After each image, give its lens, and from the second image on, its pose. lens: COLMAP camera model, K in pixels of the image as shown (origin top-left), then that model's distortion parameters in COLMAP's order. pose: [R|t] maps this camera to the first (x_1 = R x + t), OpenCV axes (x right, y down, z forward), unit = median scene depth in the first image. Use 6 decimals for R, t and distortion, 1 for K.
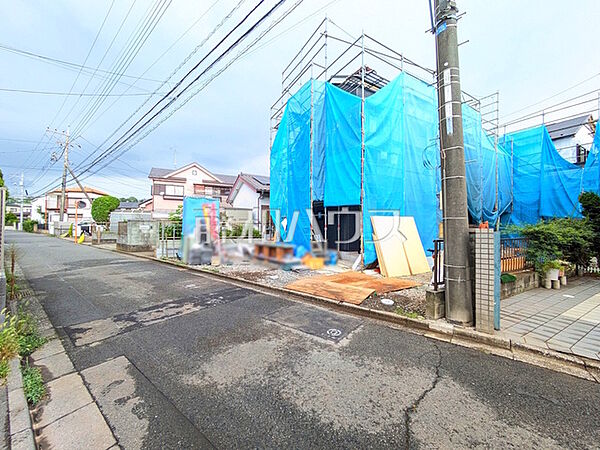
lens RADIAL K [[238.1, 0, 298.9], [0, 238.1, 224.1], [0, 0, 1]] dist [0.002314, 0.000326]
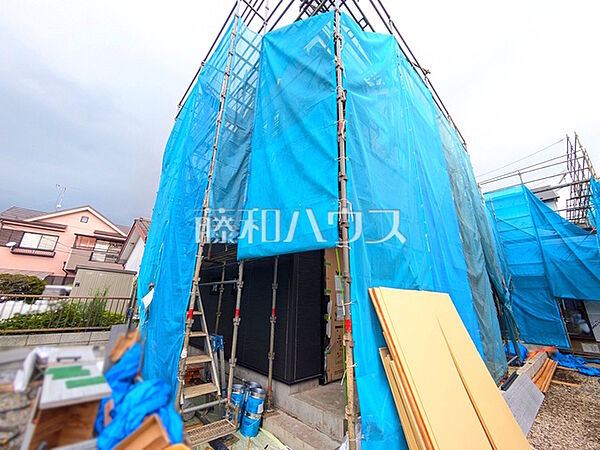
lens RADIAL K [[238.1, 0, 298.9], [0, 238.1, 224.1], [0, 0, 1]] dist [0.002314, 0.000326]
pose [[0.975177, 0.086393, 0.203879, 0.090025], [-0.022024, 0.954023, -0.298923, -0.010918], [-0.220330, 0.287012, 0.932244, 0.449199]]
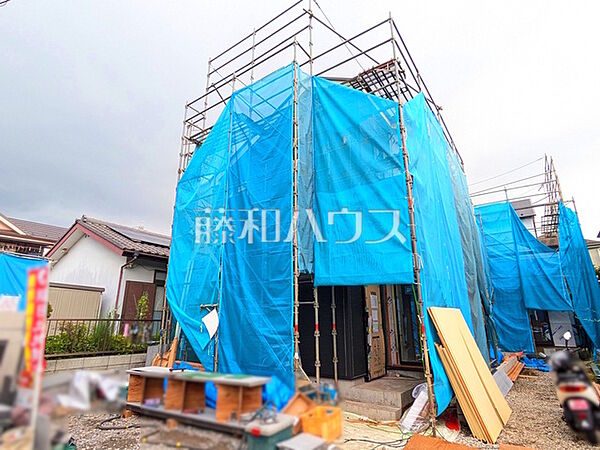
lens RADIAL K [[330.6, 0, 298.8], [0, 330.6, 223.7], [0, 0, 1]] dist [-0.000246, -0.000860]
pose [[0.911473, 0.108961, 0.396666, -0.158658], [0.002194, 0.962980, -0.269564, -0.009754], [-0.411353, 0.246570, 0.877492, 0.284553]]
